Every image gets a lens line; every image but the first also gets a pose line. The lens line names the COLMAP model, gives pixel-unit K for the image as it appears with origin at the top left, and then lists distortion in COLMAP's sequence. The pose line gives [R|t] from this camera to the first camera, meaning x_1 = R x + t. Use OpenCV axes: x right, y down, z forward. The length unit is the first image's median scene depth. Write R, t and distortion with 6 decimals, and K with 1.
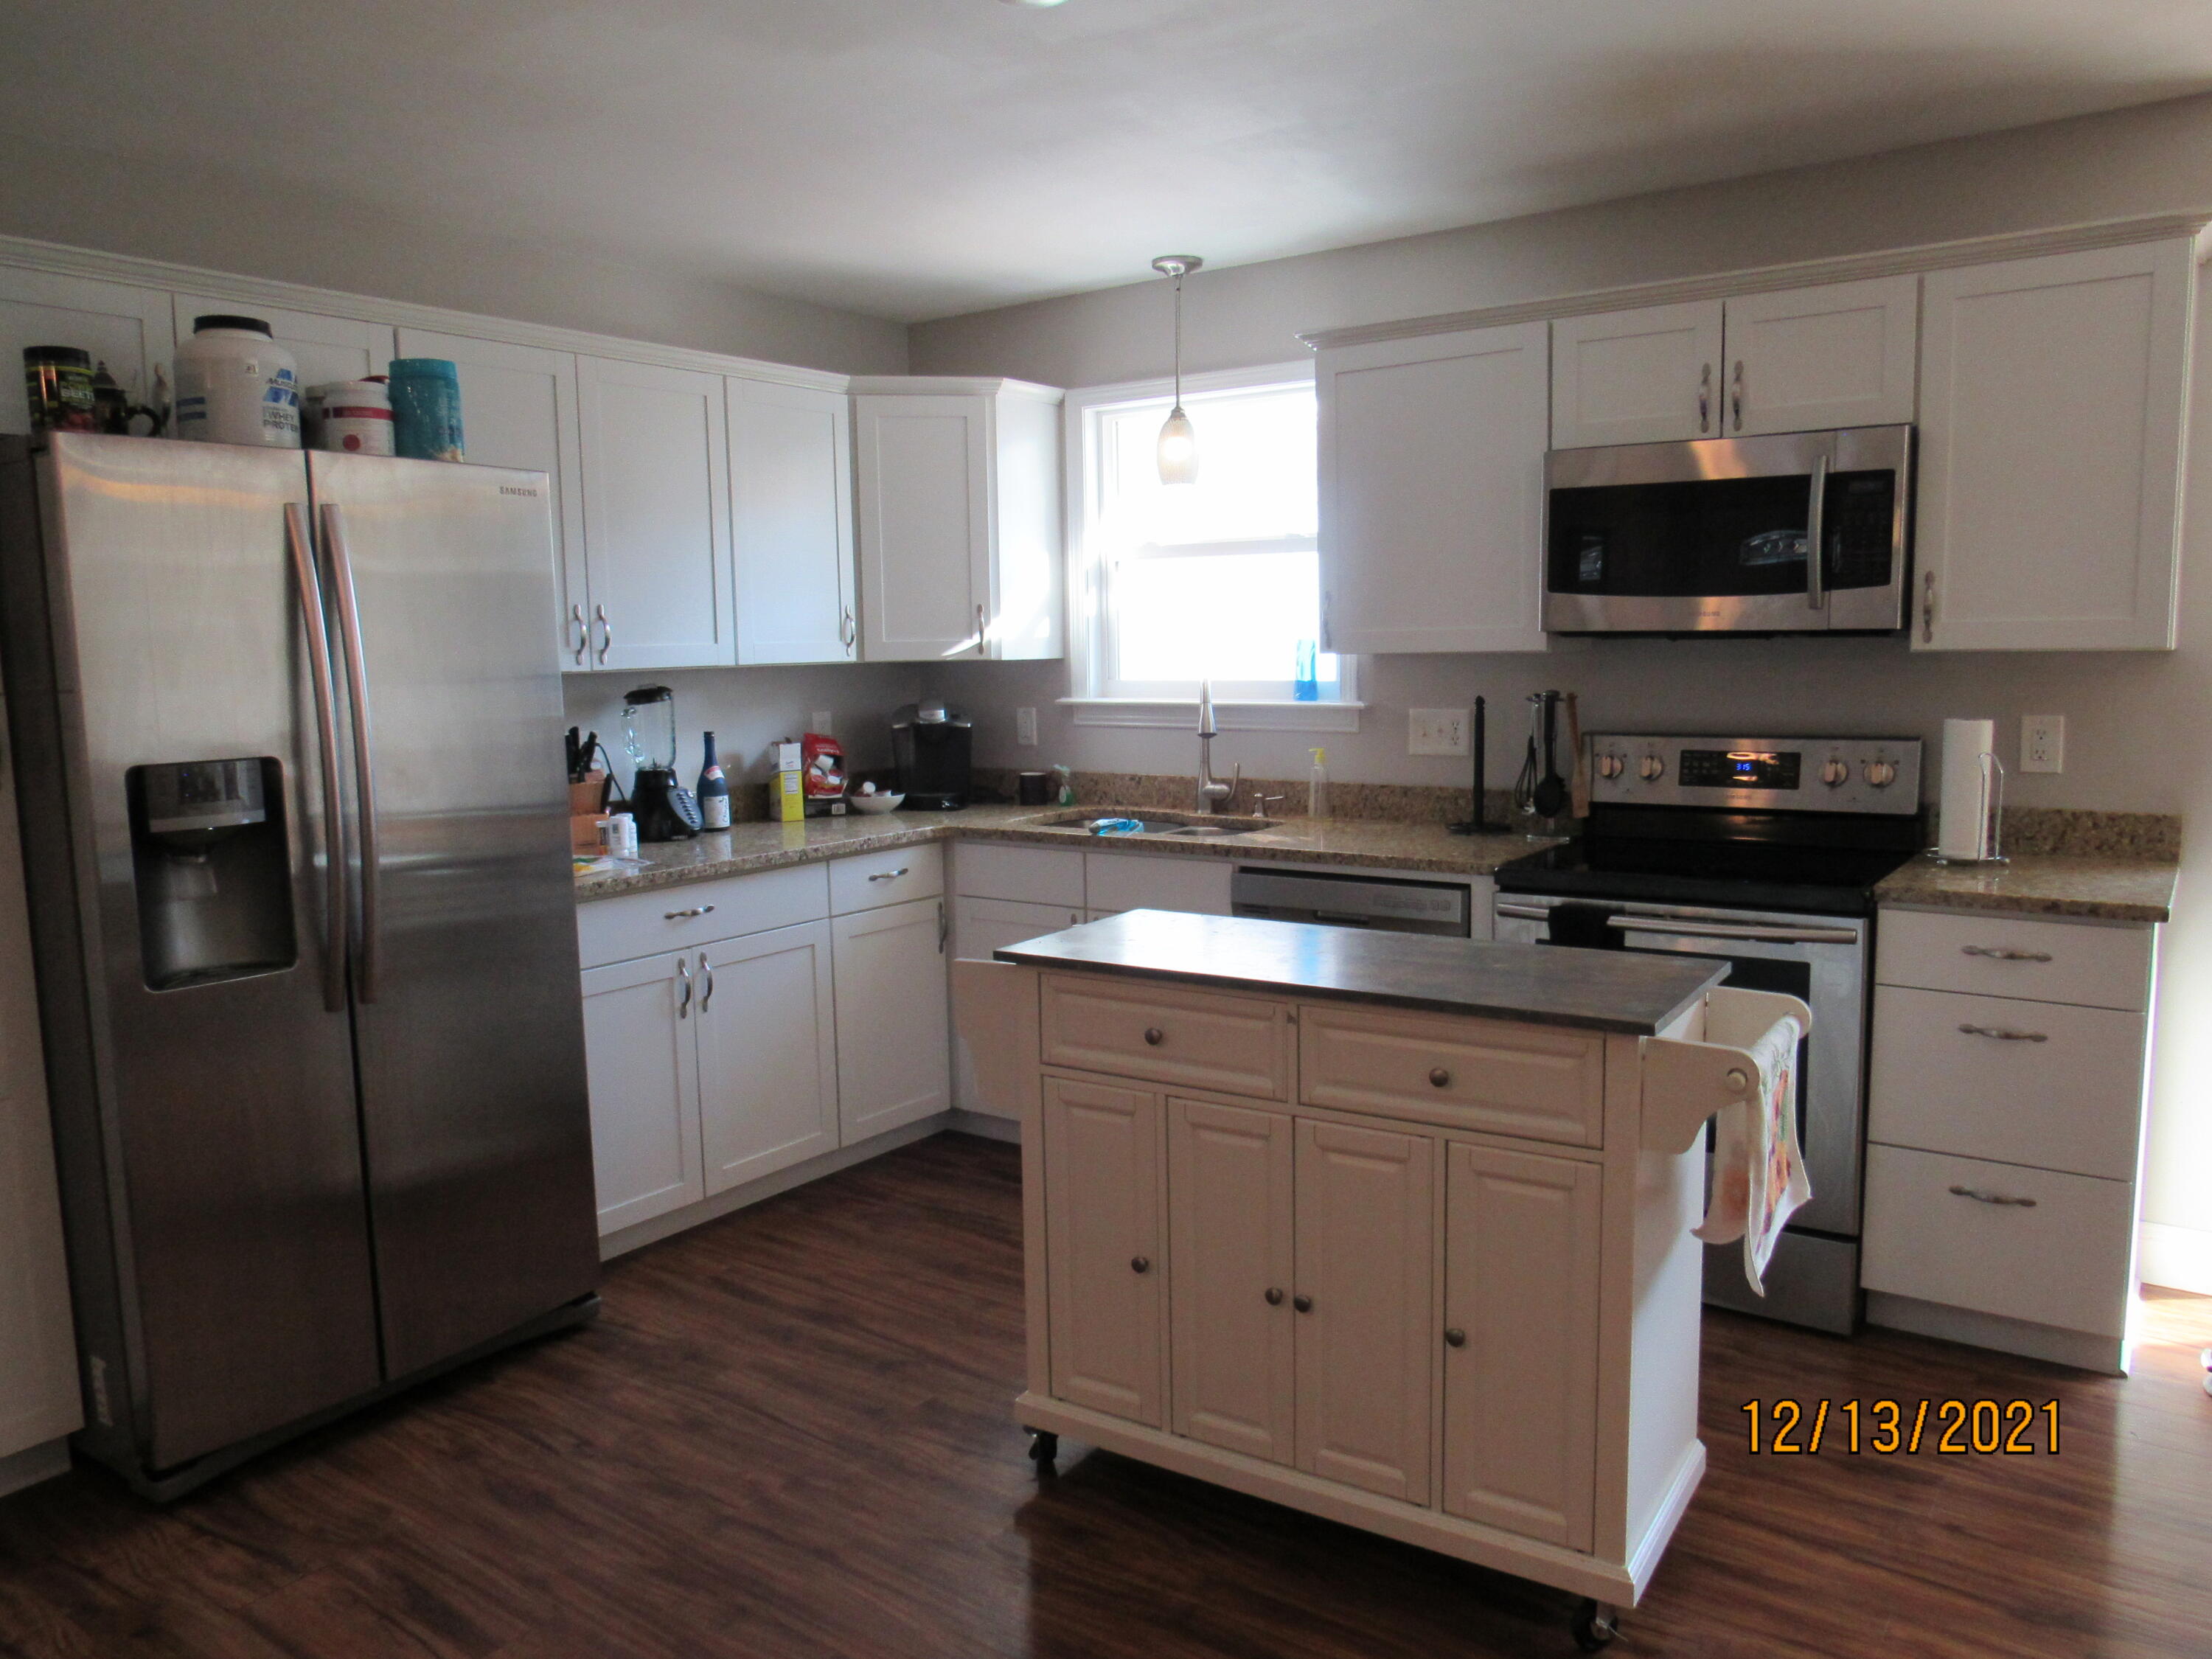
lens RADIAL K [[1580.6, 0, 1106.0], [0, 1580.6, 829.5], [0, 0, 1]] dist [-0.018239, -0.003167]
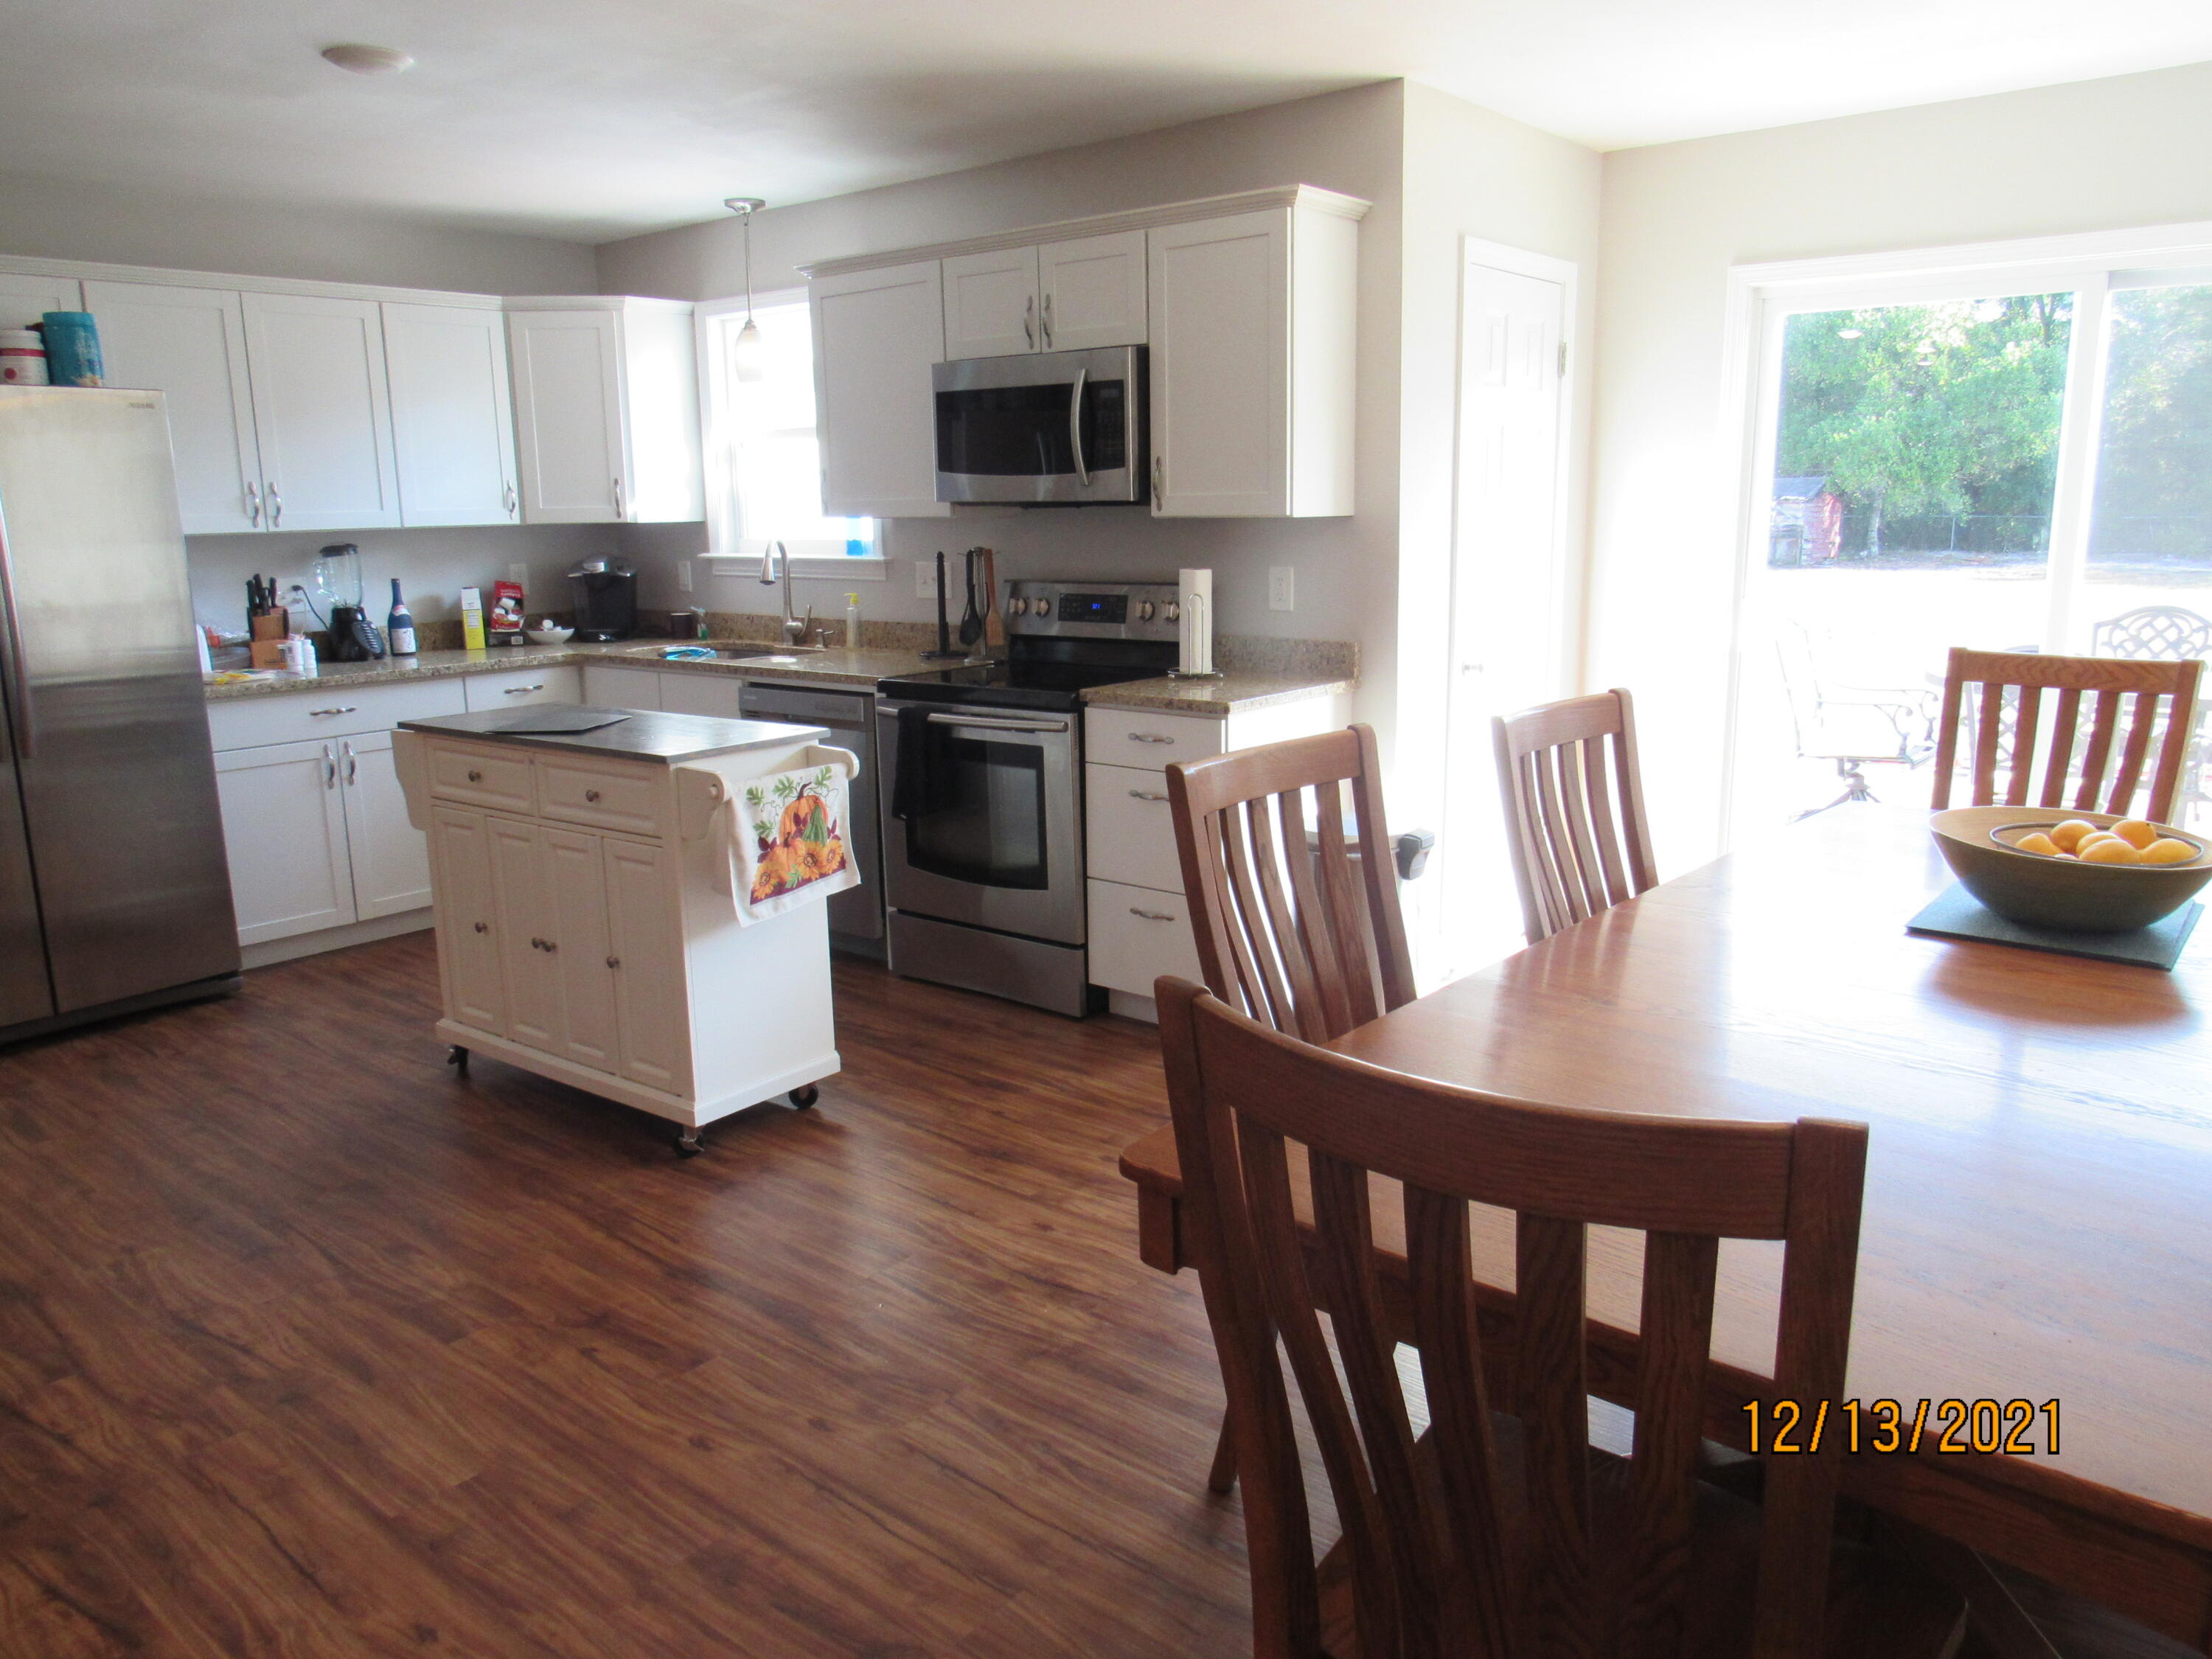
lens RADIAL K [[1603.4, 0, 1105.4], [0, 1603.4, 816.8], [0, 0, 1]] dist [-0.006564, -0.005569]
pose [[0.996999, 0.014623, -0.076021, 0.487663], [-0.008628, 0.996869, 0.078602, 0.028067], [0.076933, -0.077710, 0.994003, -0.316251]]
